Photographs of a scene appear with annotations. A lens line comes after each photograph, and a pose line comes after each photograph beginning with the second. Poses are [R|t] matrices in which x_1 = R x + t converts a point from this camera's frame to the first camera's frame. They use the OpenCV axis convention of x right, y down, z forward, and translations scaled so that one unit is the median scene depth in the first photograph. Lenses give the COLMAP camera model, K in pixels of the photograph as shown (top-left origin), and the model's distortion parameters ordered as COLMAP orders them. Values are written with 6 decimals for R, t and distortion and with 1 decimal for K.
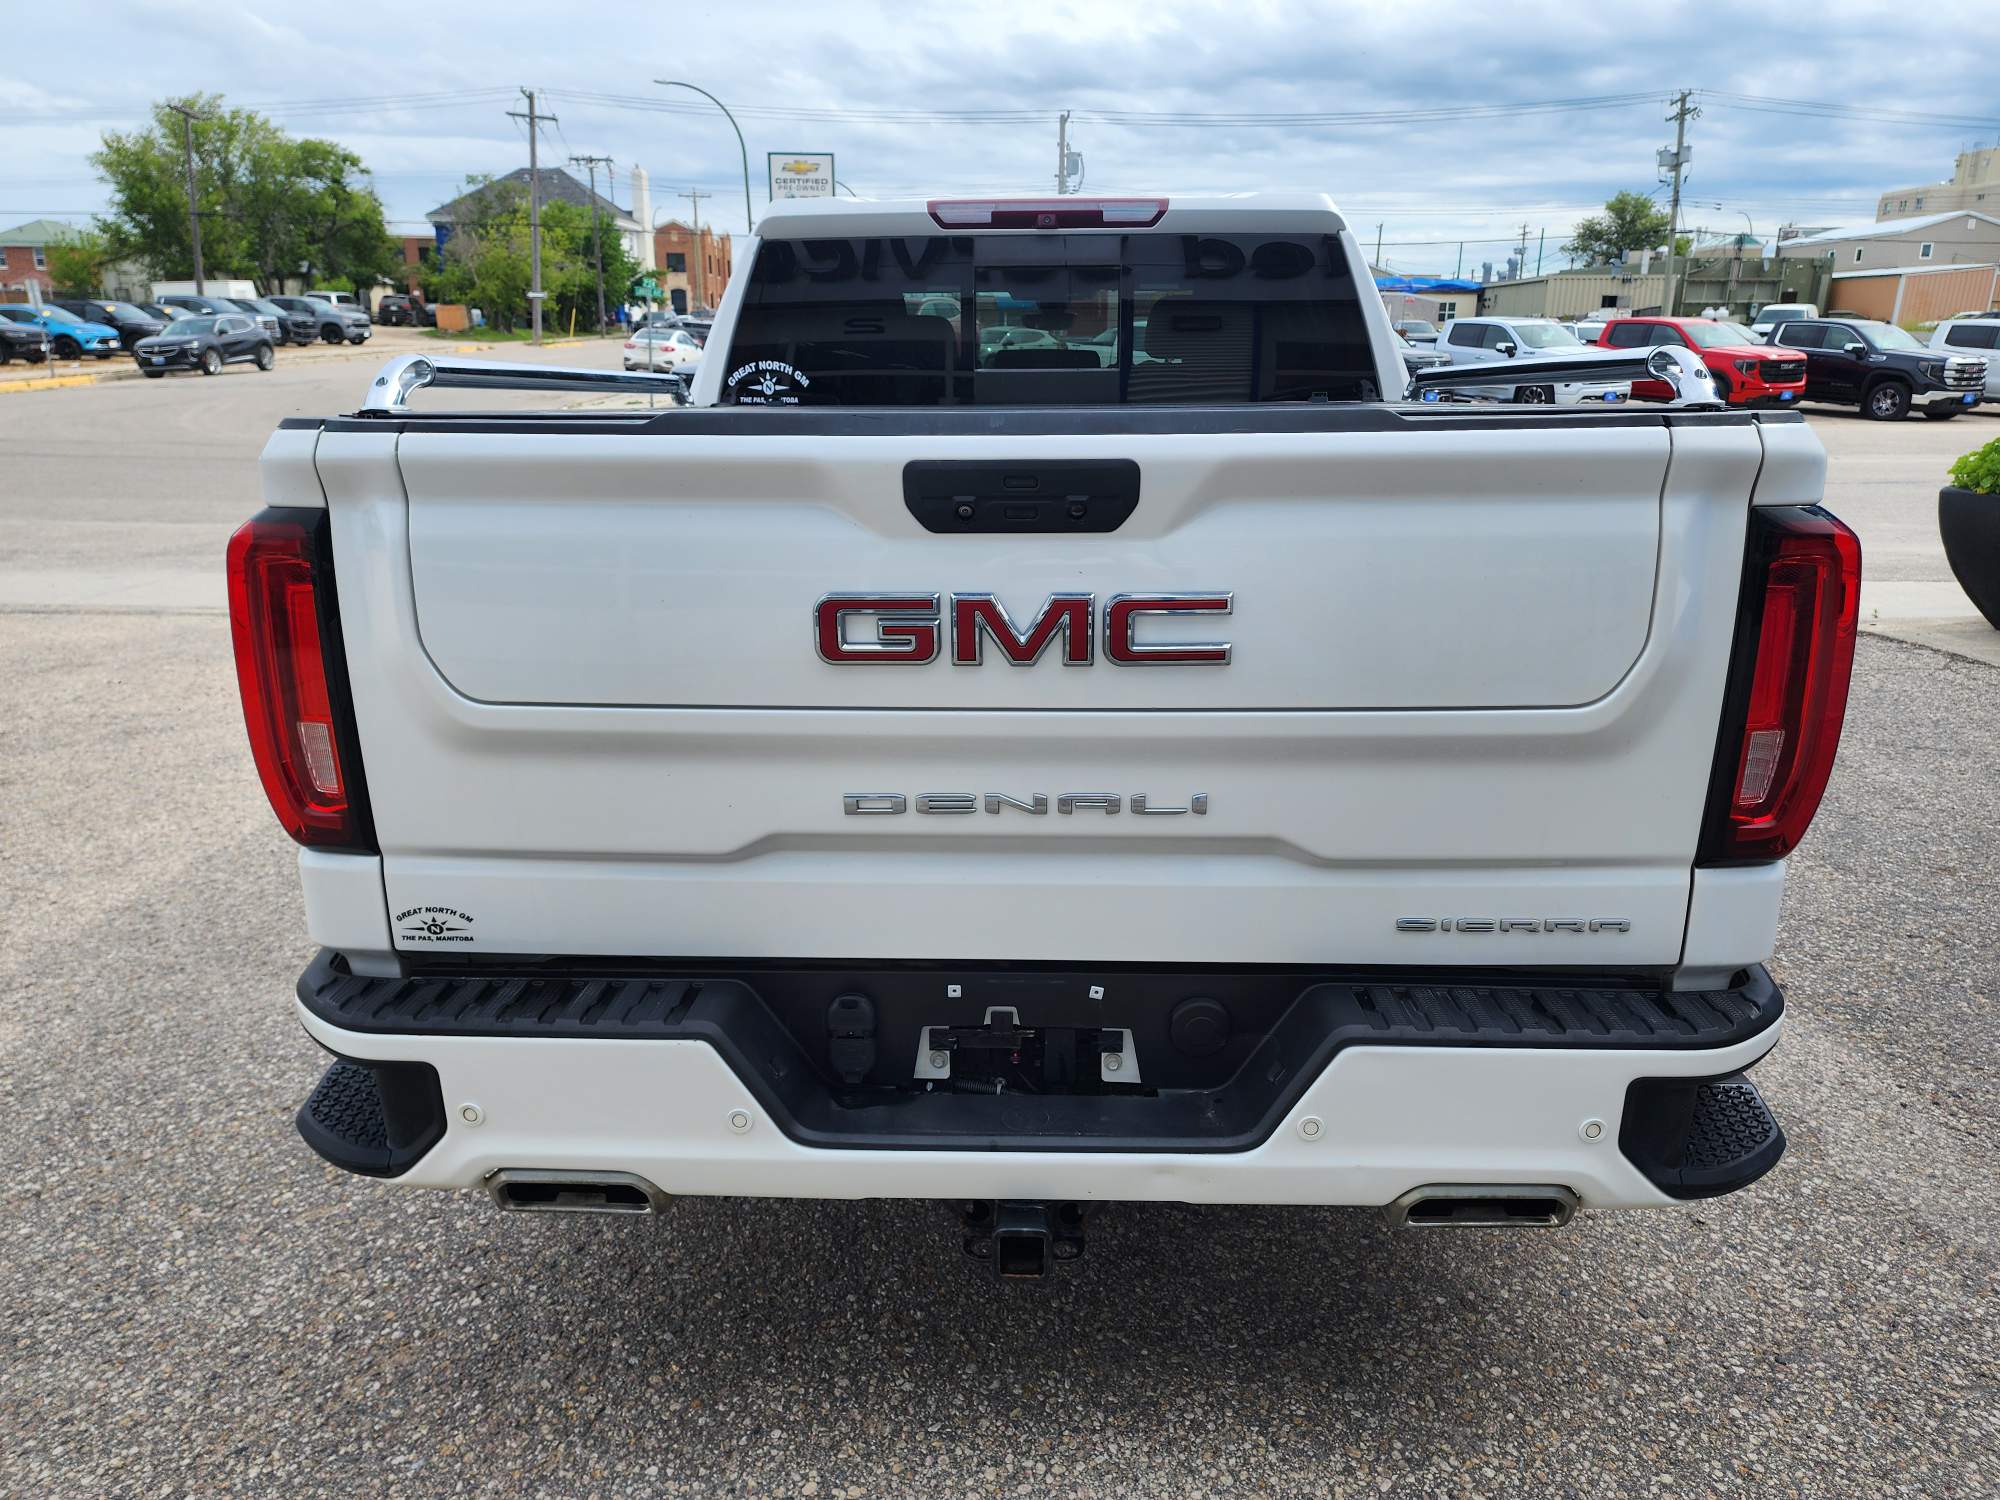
lens RADIAL K [[1366.5, 0, 1003.9], [0, 1366.5, 752.1], [0, 0, 1]] dist [0.052925, -0.007440]
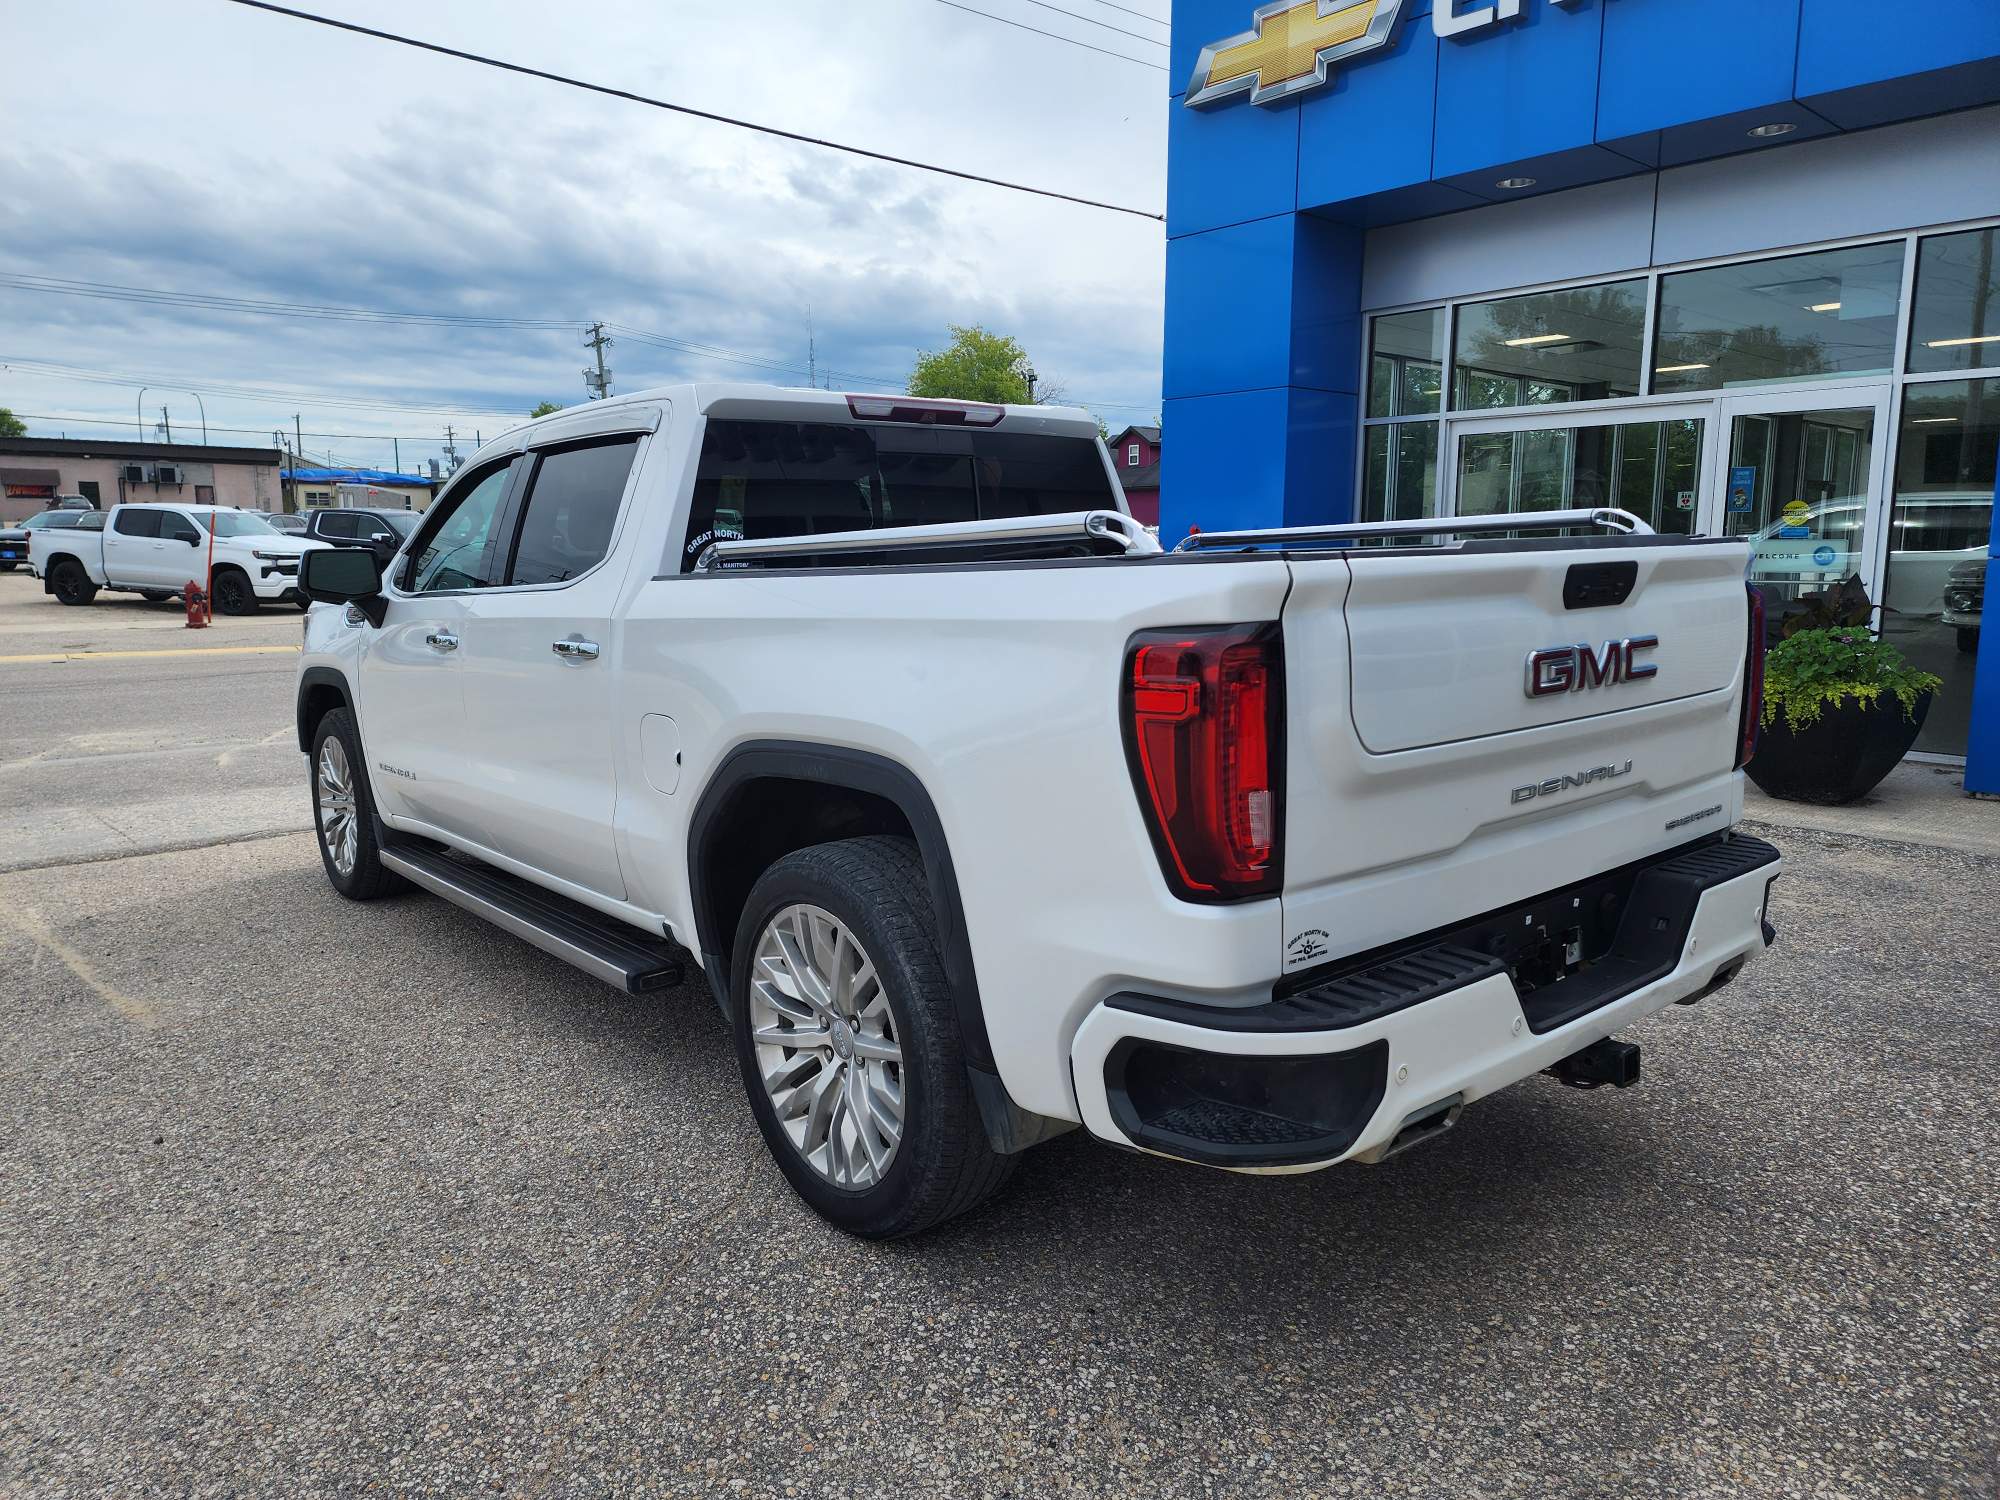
lens RADIAL K [[1366.5, 0, 1000.6], [0, 1366.5, 744.0], [0, 0, 1]] dist [0.052925, -0.007440]
pose [[0.742120, -0.108564, 0.661417, -1.453821], [0.198632, 0.978090, -0.062326, -0.033115], [-0.640159, 0.177632, 0.747424, 0.216690]]
